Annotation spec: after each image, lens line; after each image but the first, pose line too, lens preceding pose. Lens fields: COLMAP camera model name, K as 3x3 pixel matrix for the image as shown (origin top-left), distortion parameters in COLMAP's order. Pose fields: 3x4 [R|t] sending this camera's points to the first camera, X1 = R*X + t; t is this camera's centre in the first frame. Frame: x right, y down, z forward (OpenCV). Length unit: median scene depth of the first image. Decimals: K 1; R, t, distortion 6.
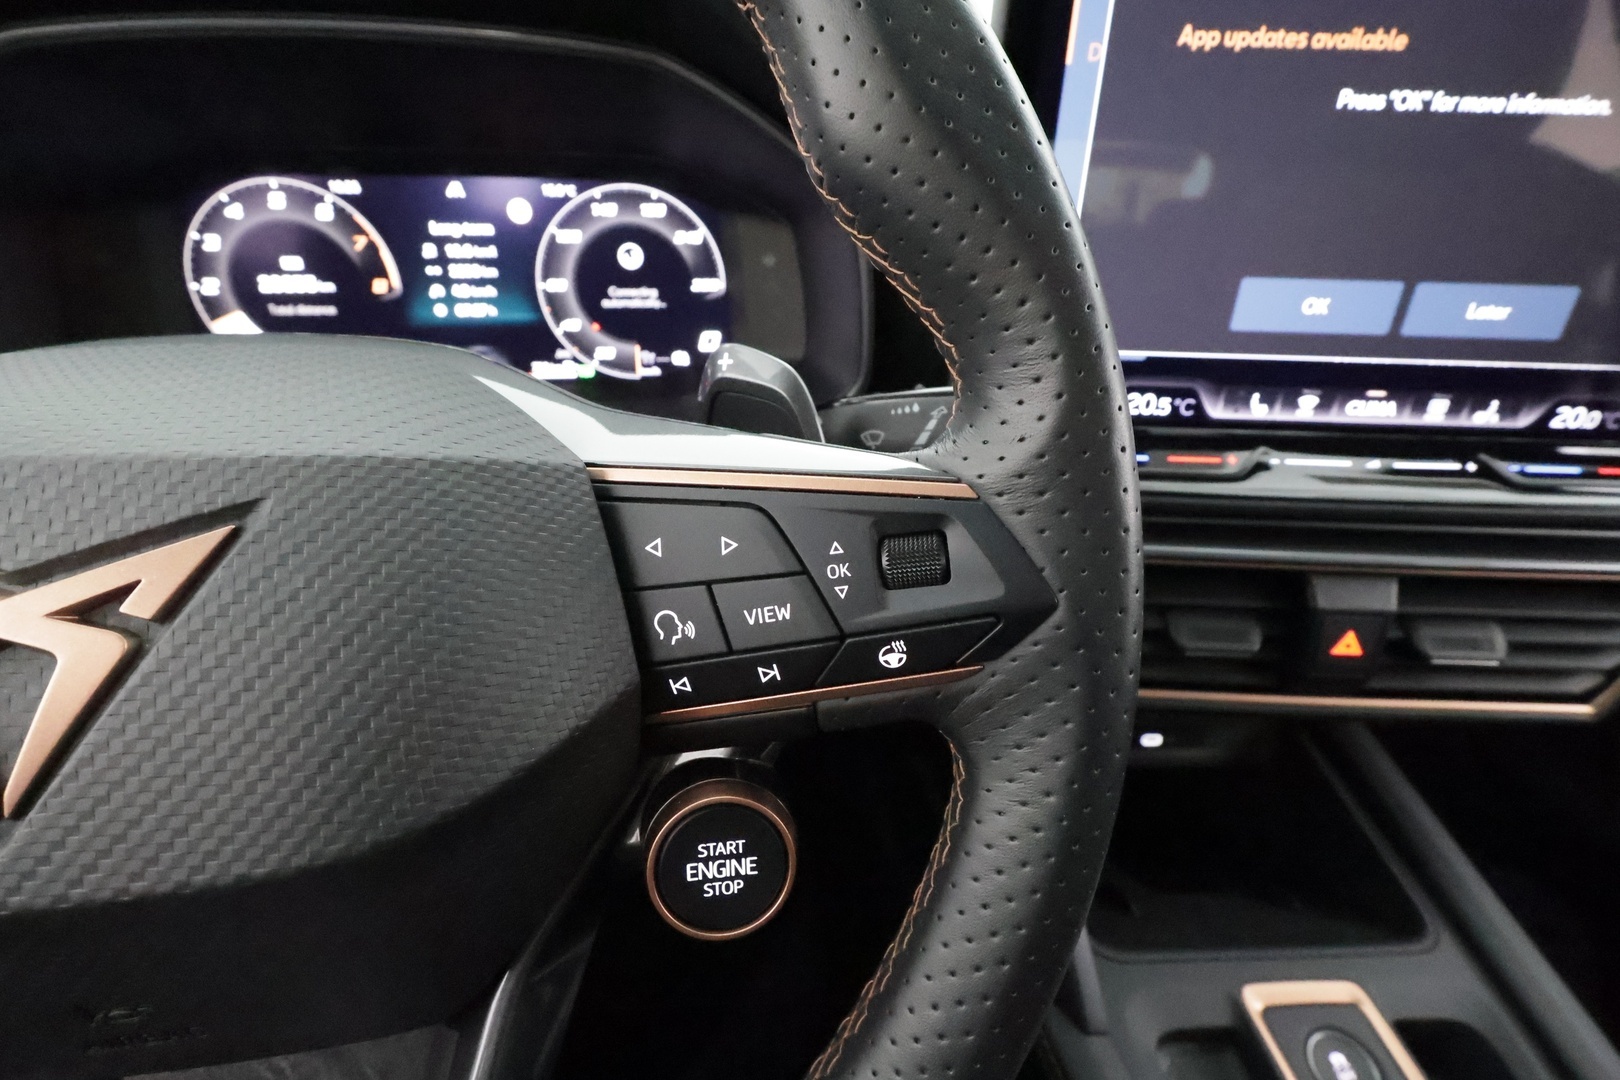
lens RADIAL K [[747.2, 0, 814.0], [0, 747.2, 542.0], [0, 0, 1]] dist [-0.003586, -0.000014]
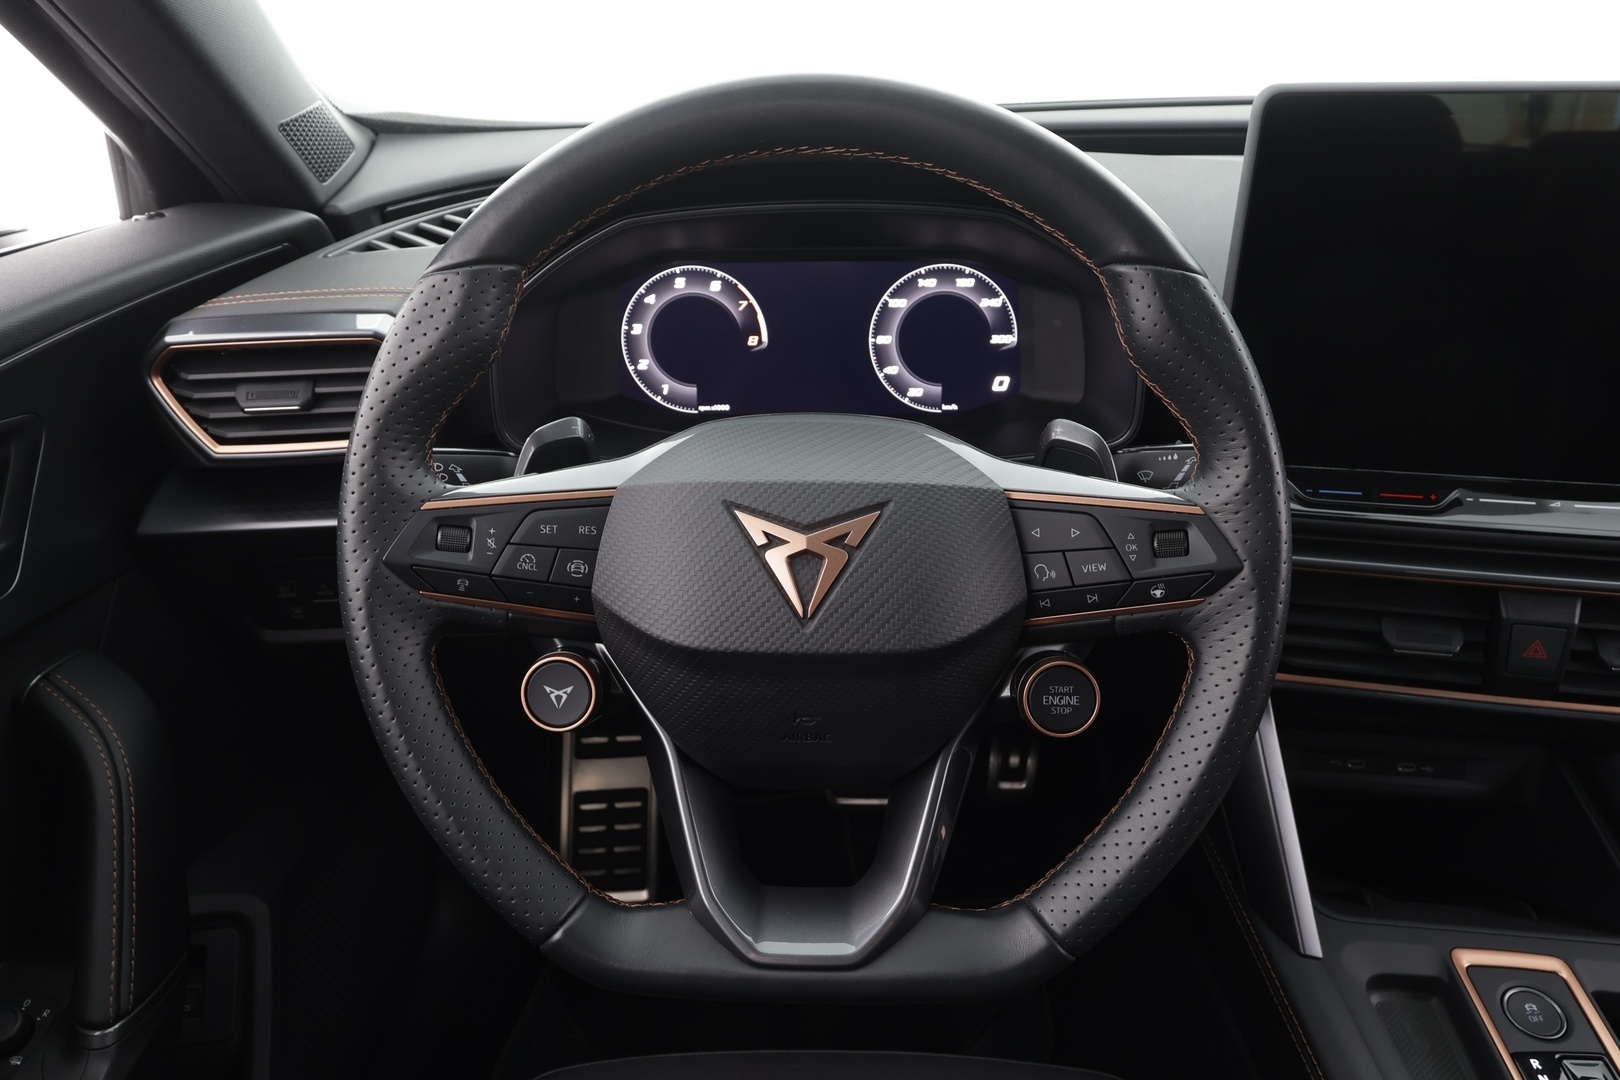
lens RADIAL K [[1121.2, 0, 810.0], [0, 1121.2, 540.0], [0, 0, 1]] dist [0.008155, -0.006203]
pose [[0.983114, 0.043364, -0.177781, -0.125552], [-0.050928, 0.997971, -0.038202, 0.079158], [0.175764, 0.046611, 0.983328, -0.945487]]
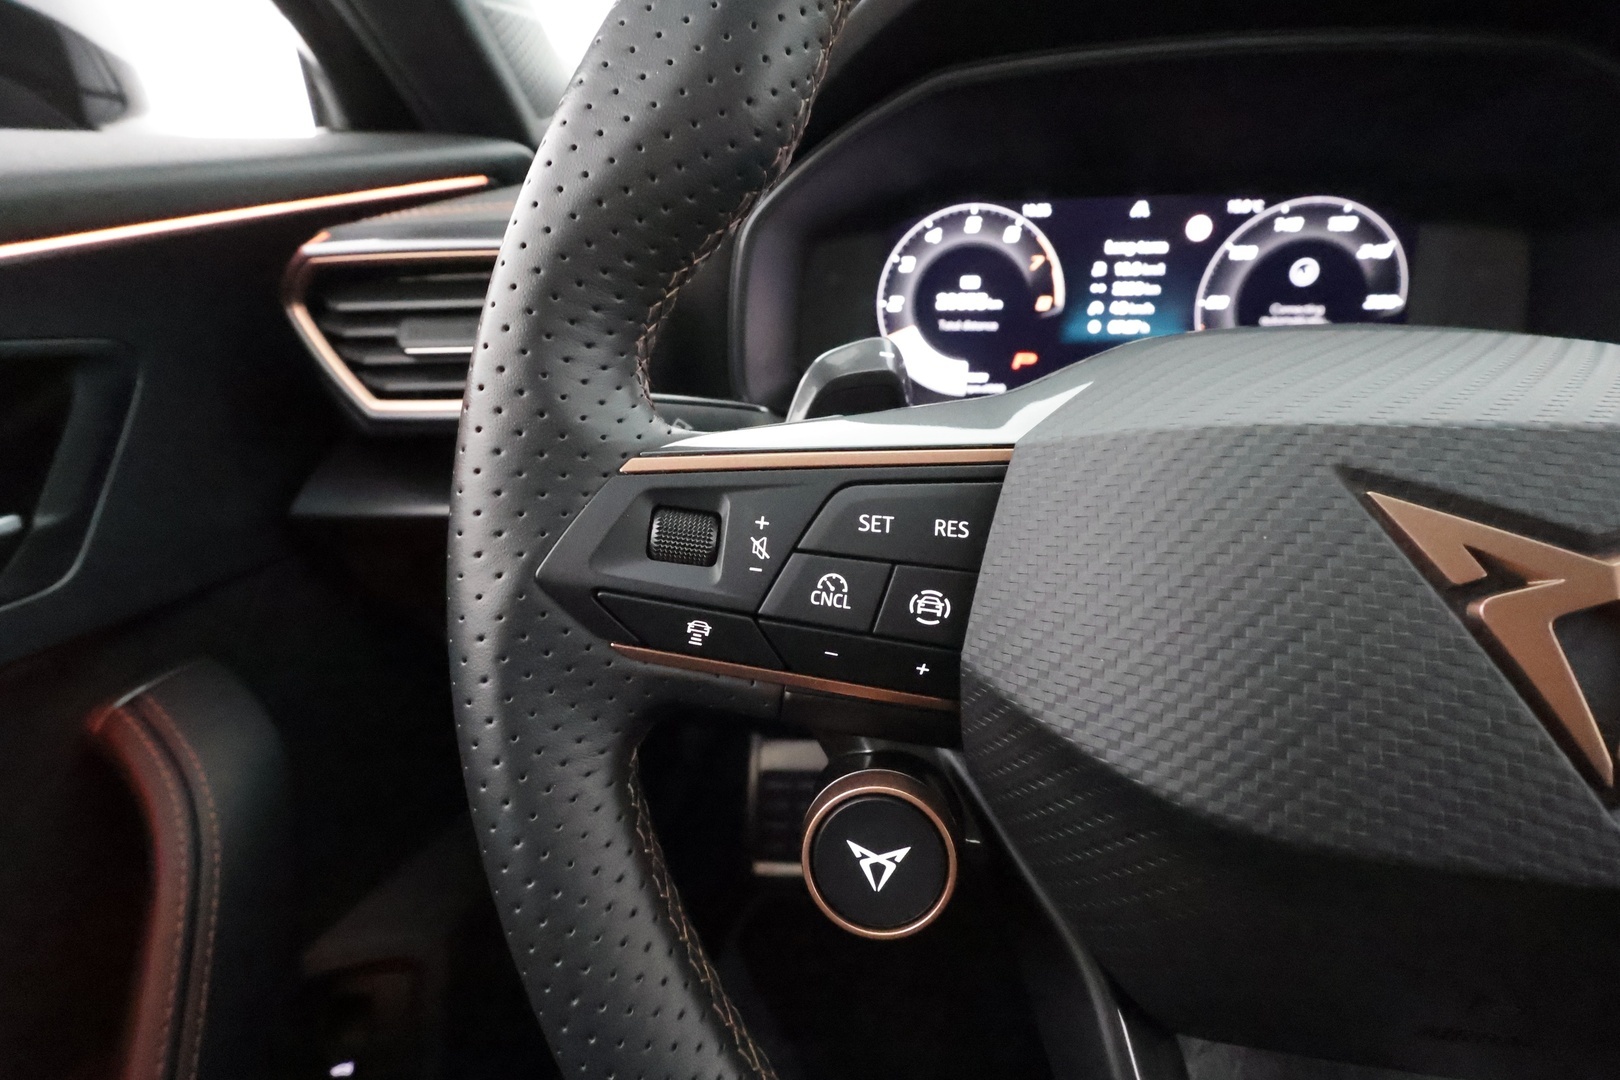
lens RADIAL K [[747.2, 0, 814.0], [0, 747.2, 542.0], [0, 0, 1]] dist [-0.003586, -0.000014]
pose [[0.956437, 0.081694, -0.280274, -0.598872], [-0.094906, 0.994910, -0.033870, 0.058717], [0.276080, 0.058994, 0.959322, -0.077067]]
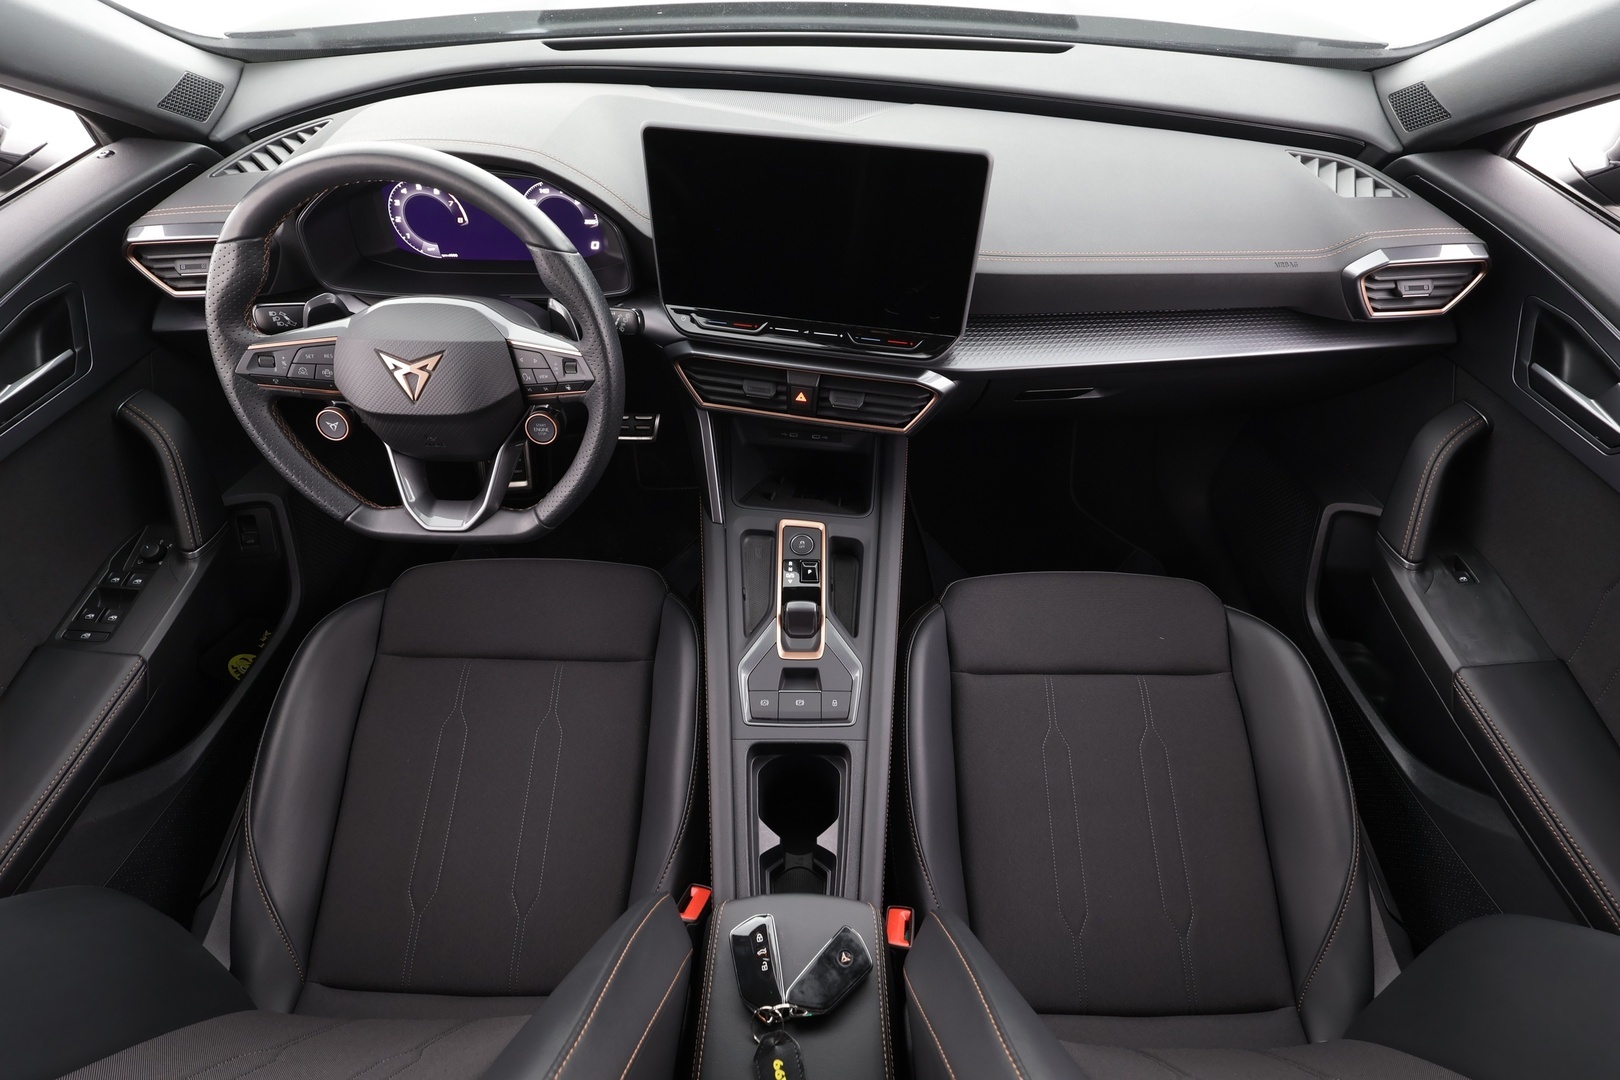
lens RADIAL K [[755.0, 0, 810.0], [0, 755.0, 540.0], [0, 0, 1]] dist [-0.001807, 0.000448]
pose [[0.987285, 0.111000, -0.113789, 1.025787], [-0.062844, 0.930059, 0.361996, -0.352674], [0.146012, -0.350242, 0.925209, -1.611878]]
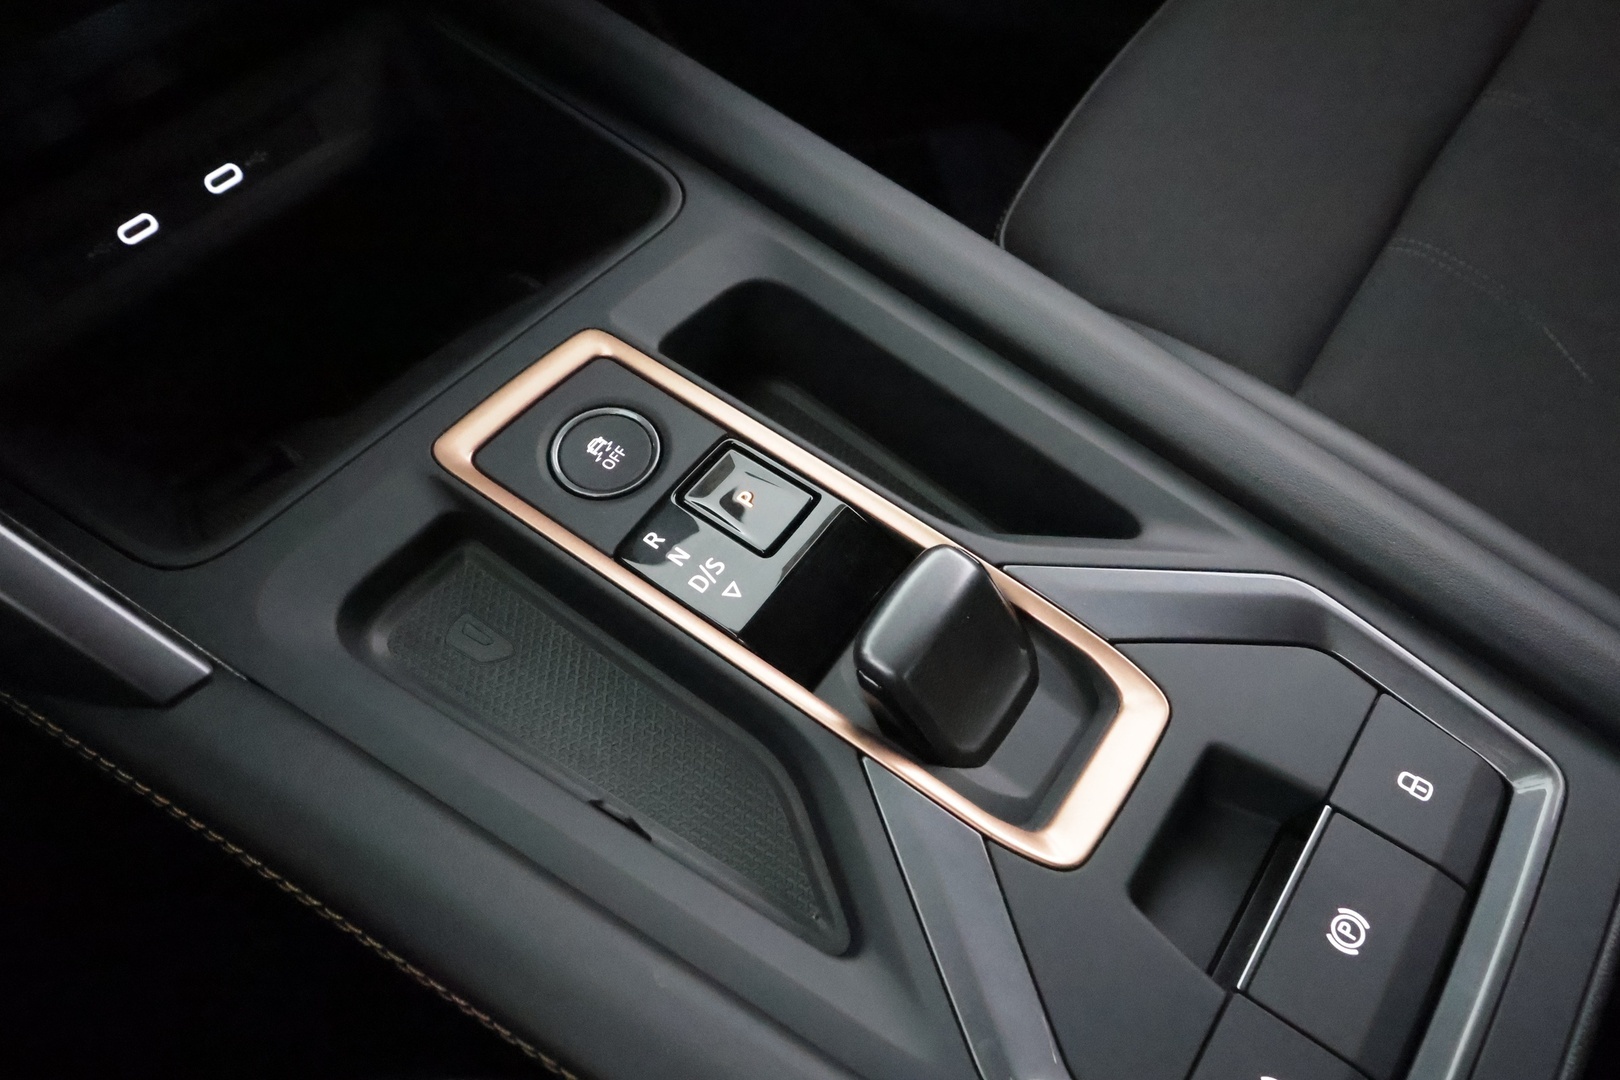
lens RADIAL K [[1121.2, 0, 810.0], [0, 1121.2, 540.0], [0, 0, 1]] dist [0.008155, -0.006203]
pose [[0.701975, -0.626678, 0.338386, 0.456410], [0.449927, 0.758522, 0.471391, 0.388002], [-0.552084, -0.178656, 0.814423, 0.151481]]
